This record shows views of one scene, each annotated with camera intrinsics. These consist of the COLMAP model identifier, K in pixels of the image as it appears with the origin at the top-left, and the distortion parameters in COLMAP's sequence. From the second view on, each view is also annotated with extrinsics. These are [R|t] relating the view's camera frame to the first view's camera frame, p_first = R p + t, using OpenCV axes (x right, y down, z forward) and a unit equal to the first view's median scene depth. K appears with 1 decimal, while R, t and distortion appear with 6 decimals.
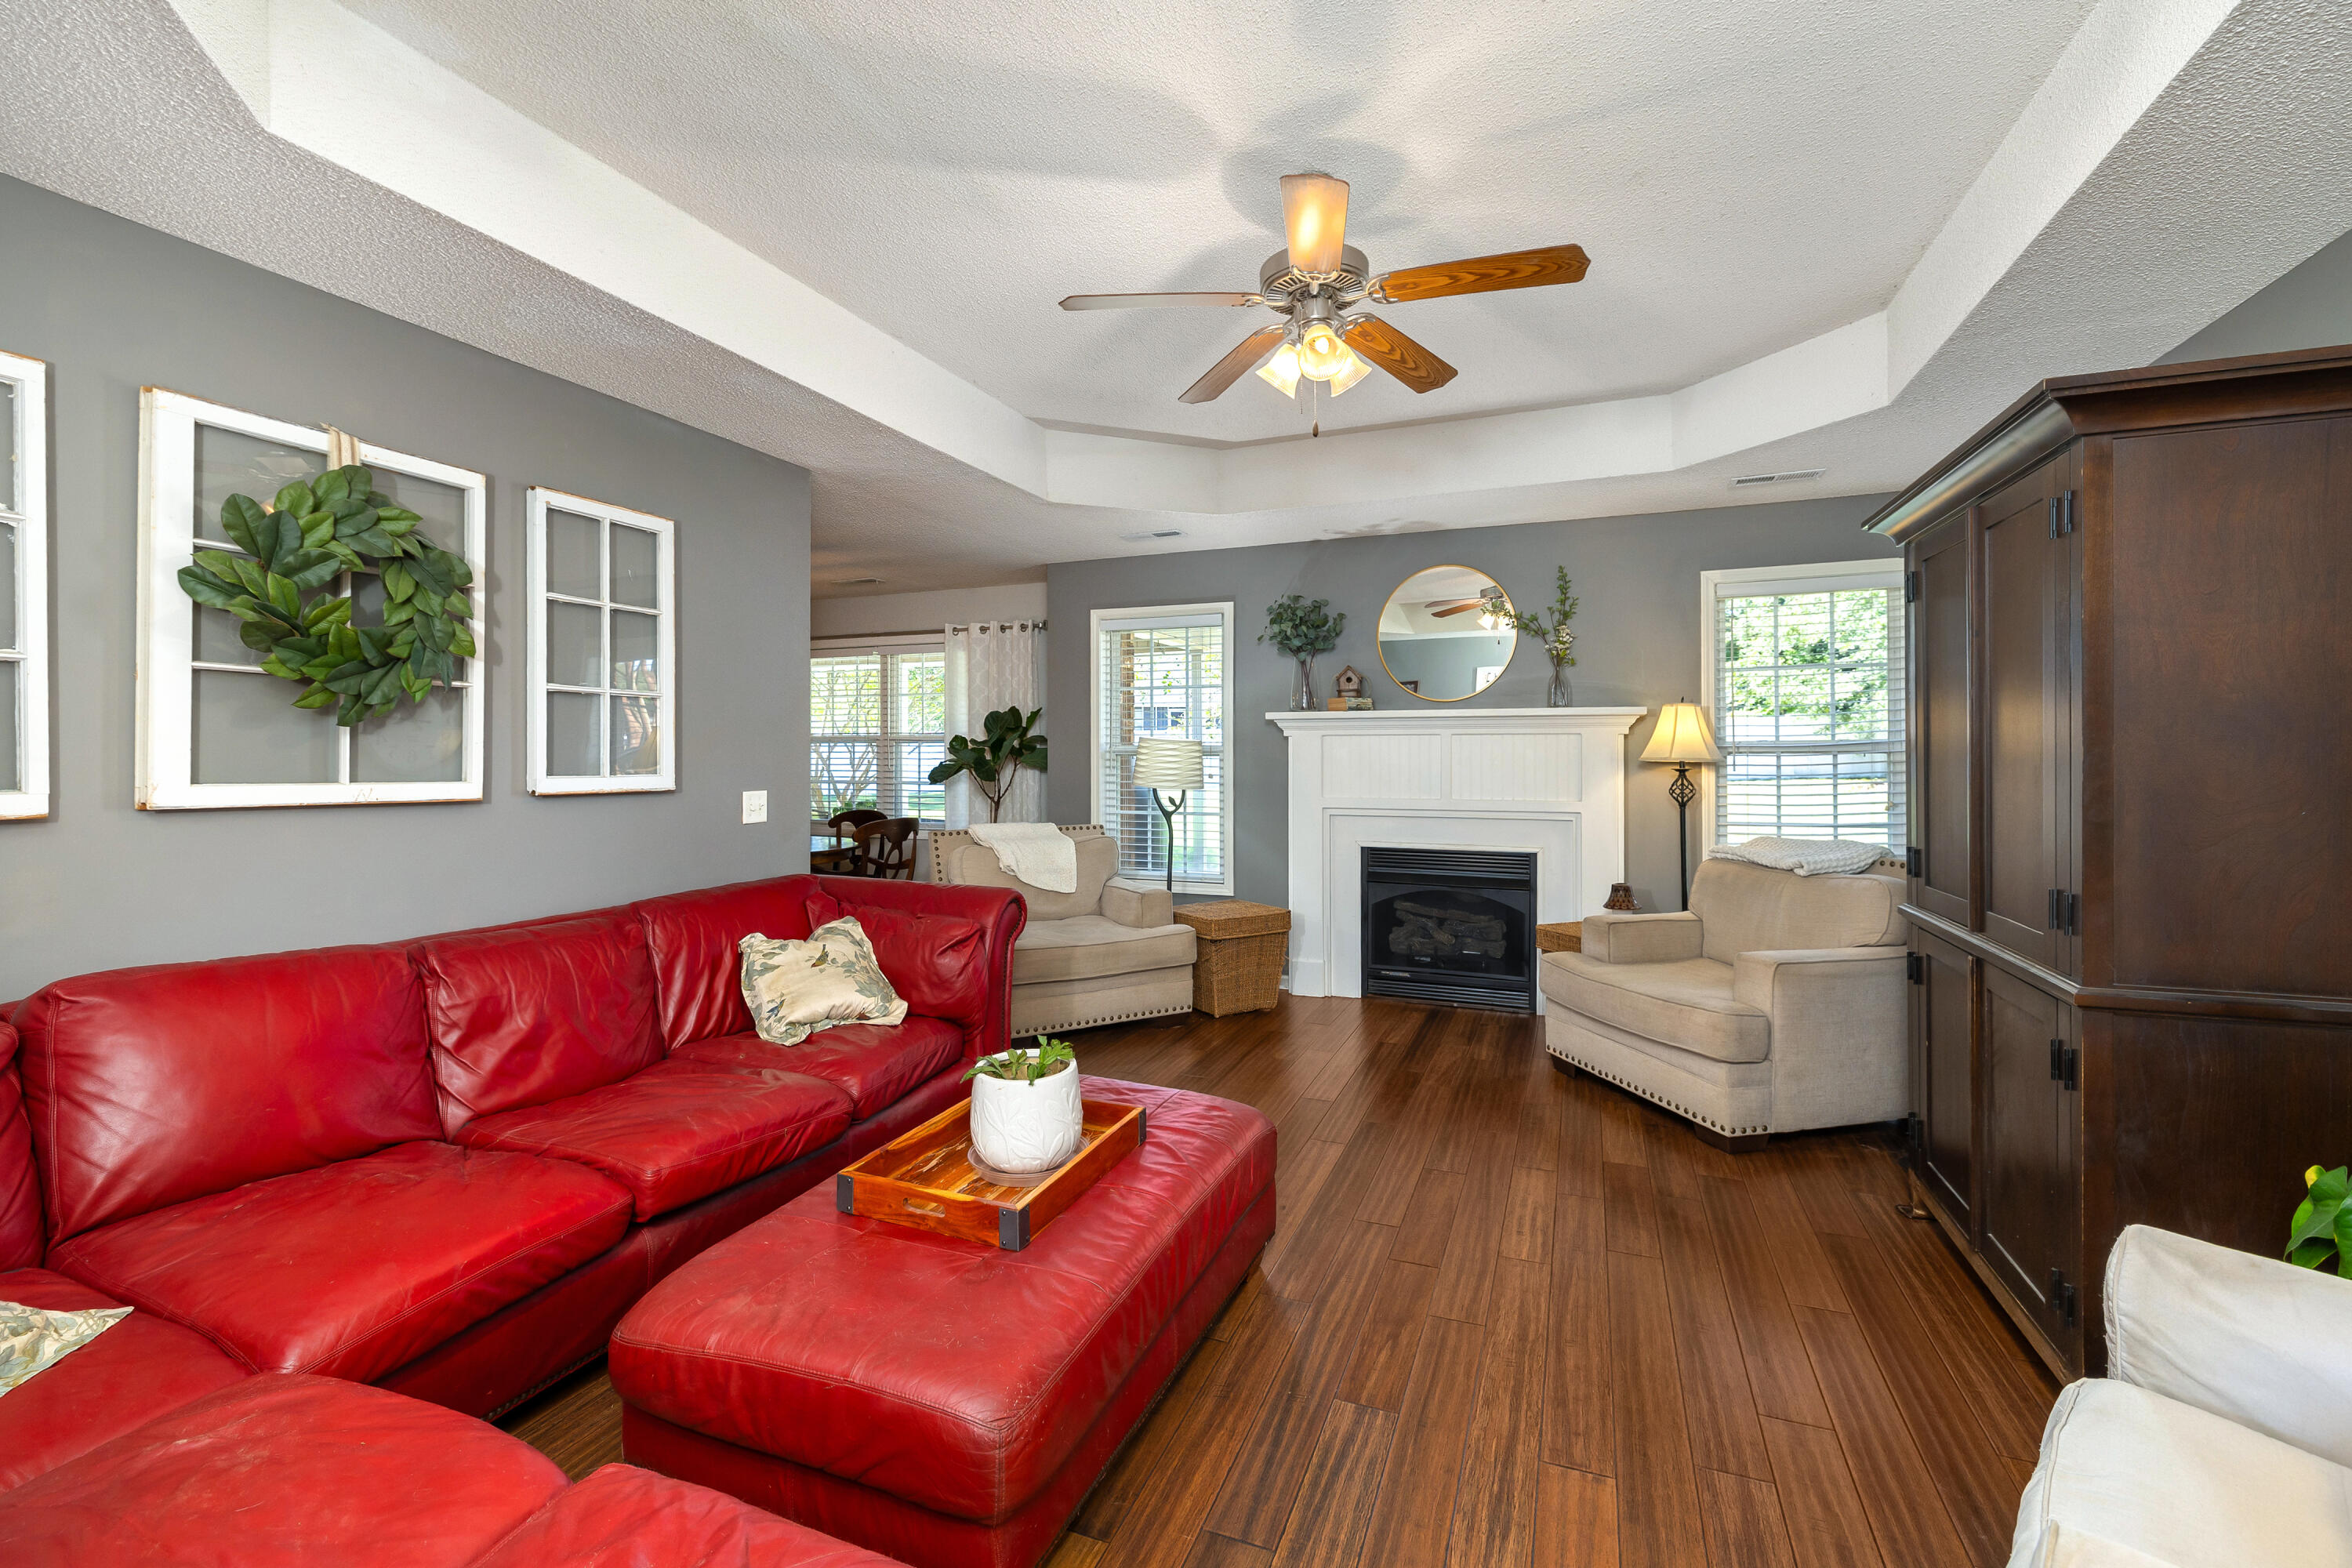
lens RADIAL K [[1025.1, 0, 1173.3], [0, 1025.1, 765.0], [0, 0, 1]] dist [0.000420, -0.000792]
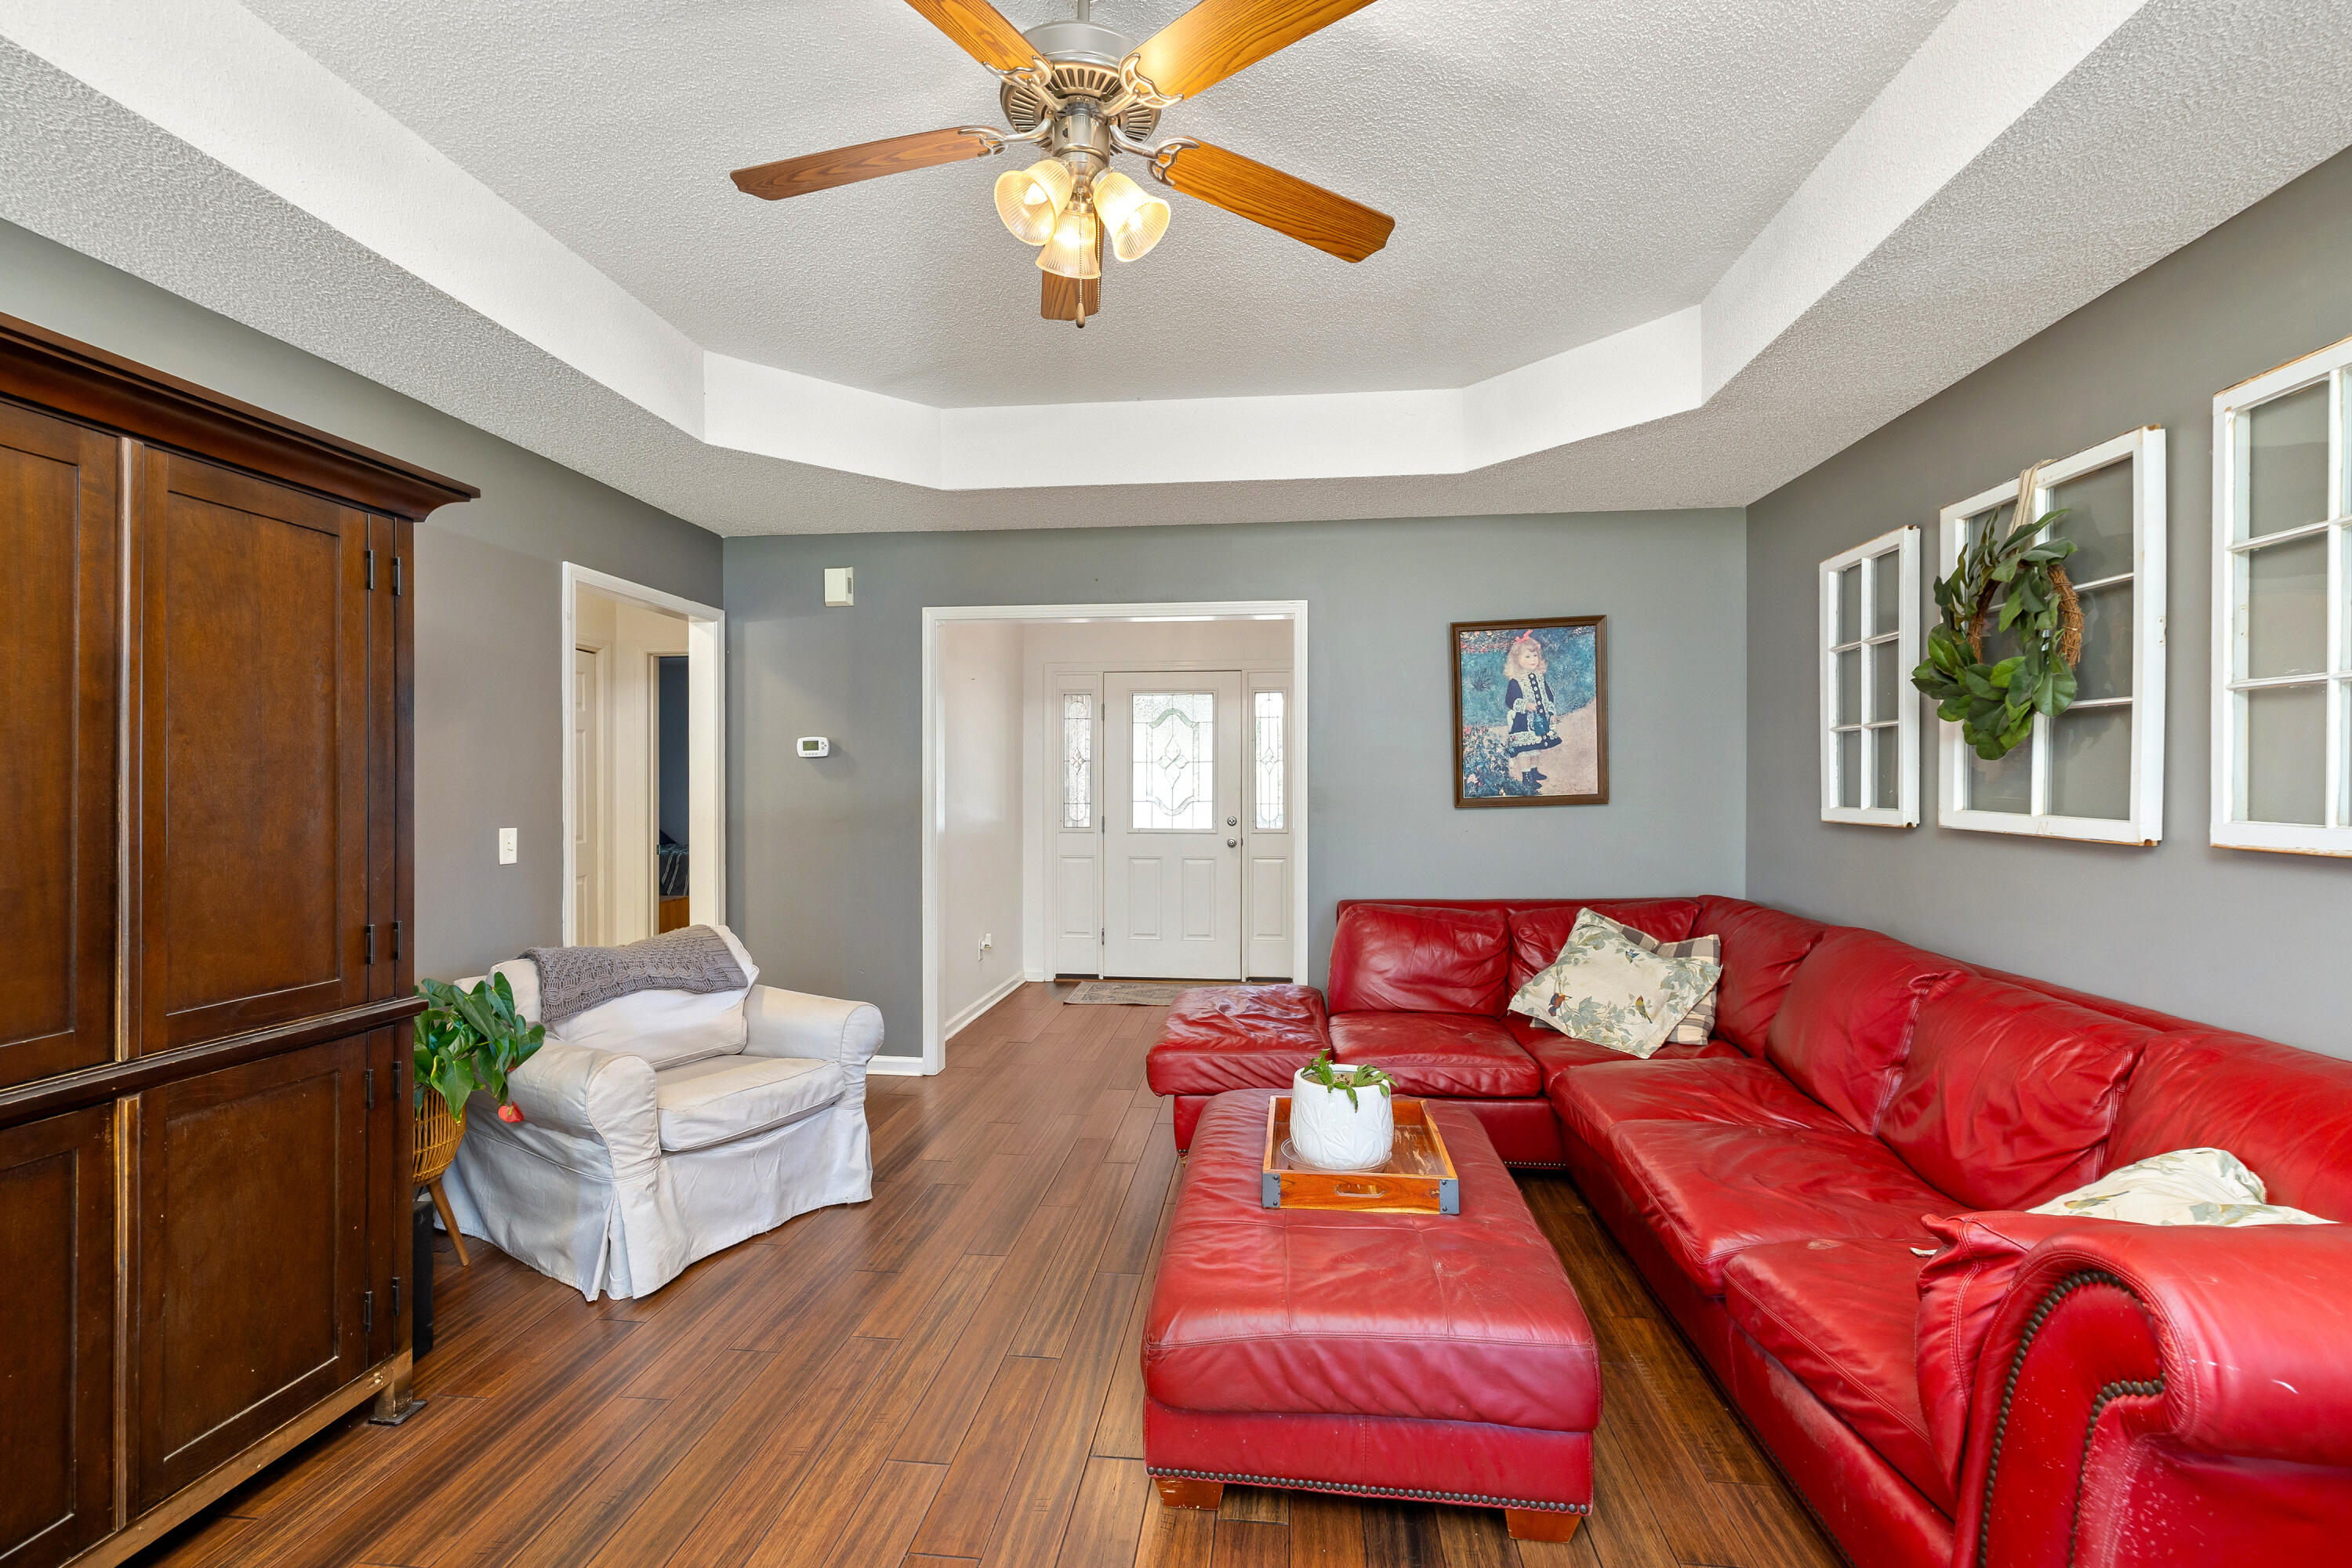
lens RADIAL K [[1025.1, 0, 1172.5], [0, 1025.1, 784.1], [0, 0, 1]] dist [0.000420, -0.000792]
pose [[-0.965644, 0.001465, -0.259865, 0.245345], [0.000378, 0.999991, 0.004236, -0.015744], [0.259868, 0.003992, -0.965636, 1.566061]]
